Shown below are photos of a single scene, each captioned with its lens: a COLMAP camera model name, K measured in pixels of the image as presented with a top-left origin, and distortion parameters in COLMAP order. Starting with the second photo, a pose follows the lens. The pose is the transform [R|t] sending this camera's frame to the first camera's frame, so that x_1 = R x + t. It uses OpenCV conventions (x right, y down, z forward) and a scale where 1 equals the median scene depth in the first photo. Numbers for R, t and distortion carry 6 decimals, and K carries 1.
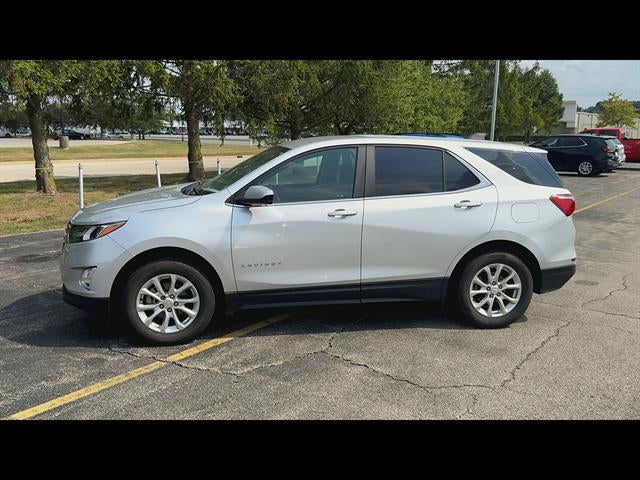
lens RADIAL K [[587.3, 0, 301.4], [0, 587.3, 222.5], [0, 0, 1]] dist [0.074150, 0.000000]
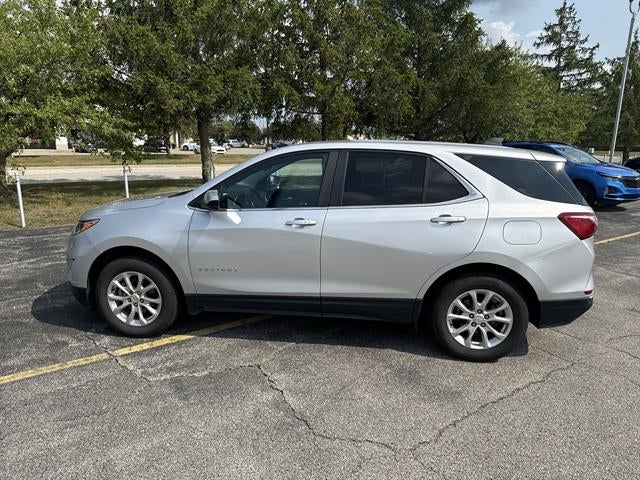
lens RADIAL K [[438.0, 0, 315.8], [0, 438.0, 237.3], [0, 0, 1]] dist [0.025118, -0.029962]
pose [[0.949321, 0.065868, -0.307330, 0.294728], [-0.047675, 0.996657, 0.066342, -0.037715], [0.310672, -0.048328, 0.949288, 0.321541]]
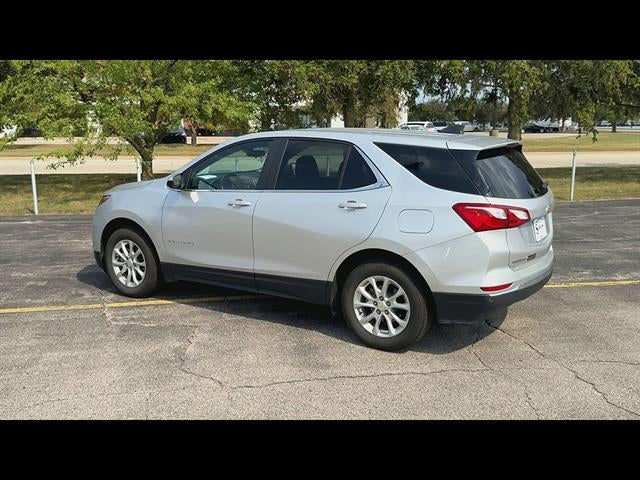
lens RADIAL K [[587.3, 0, 314.7], [0, 587.3, 237.6], [0, 0, 1]] dist [0.074150, 0.000000]
pose [[0.737531, 0.114443, -0.665545, 0.834532], [-0.090467, 0.993396, 0.070566, -0.039619], [0.669226, 0.008165, 0.743014, 0.291942]]
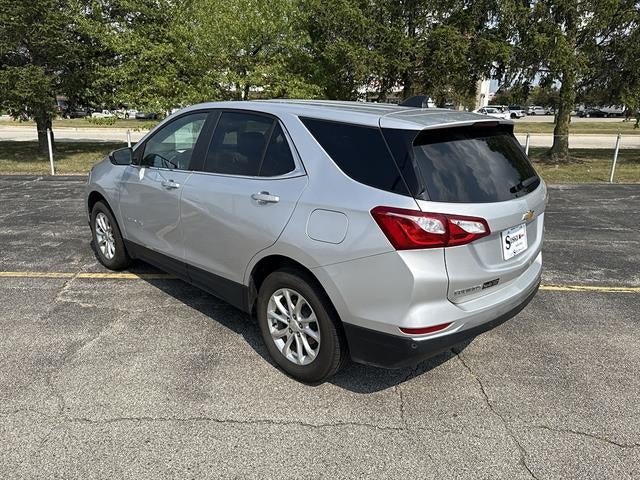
lens RADIAL K [[438.0, 0, 325.6], [0, 438.0, 238.6], [0, 0, 1]] dist [0.025118, -0.029962]
pose [[0.600624, 0.227000, -0.766630, 0.736157], [-0.124105, 0.973697, 0.191081, -0.091756], [0.789841, -0.019626, 0.612998, 0.726001]]
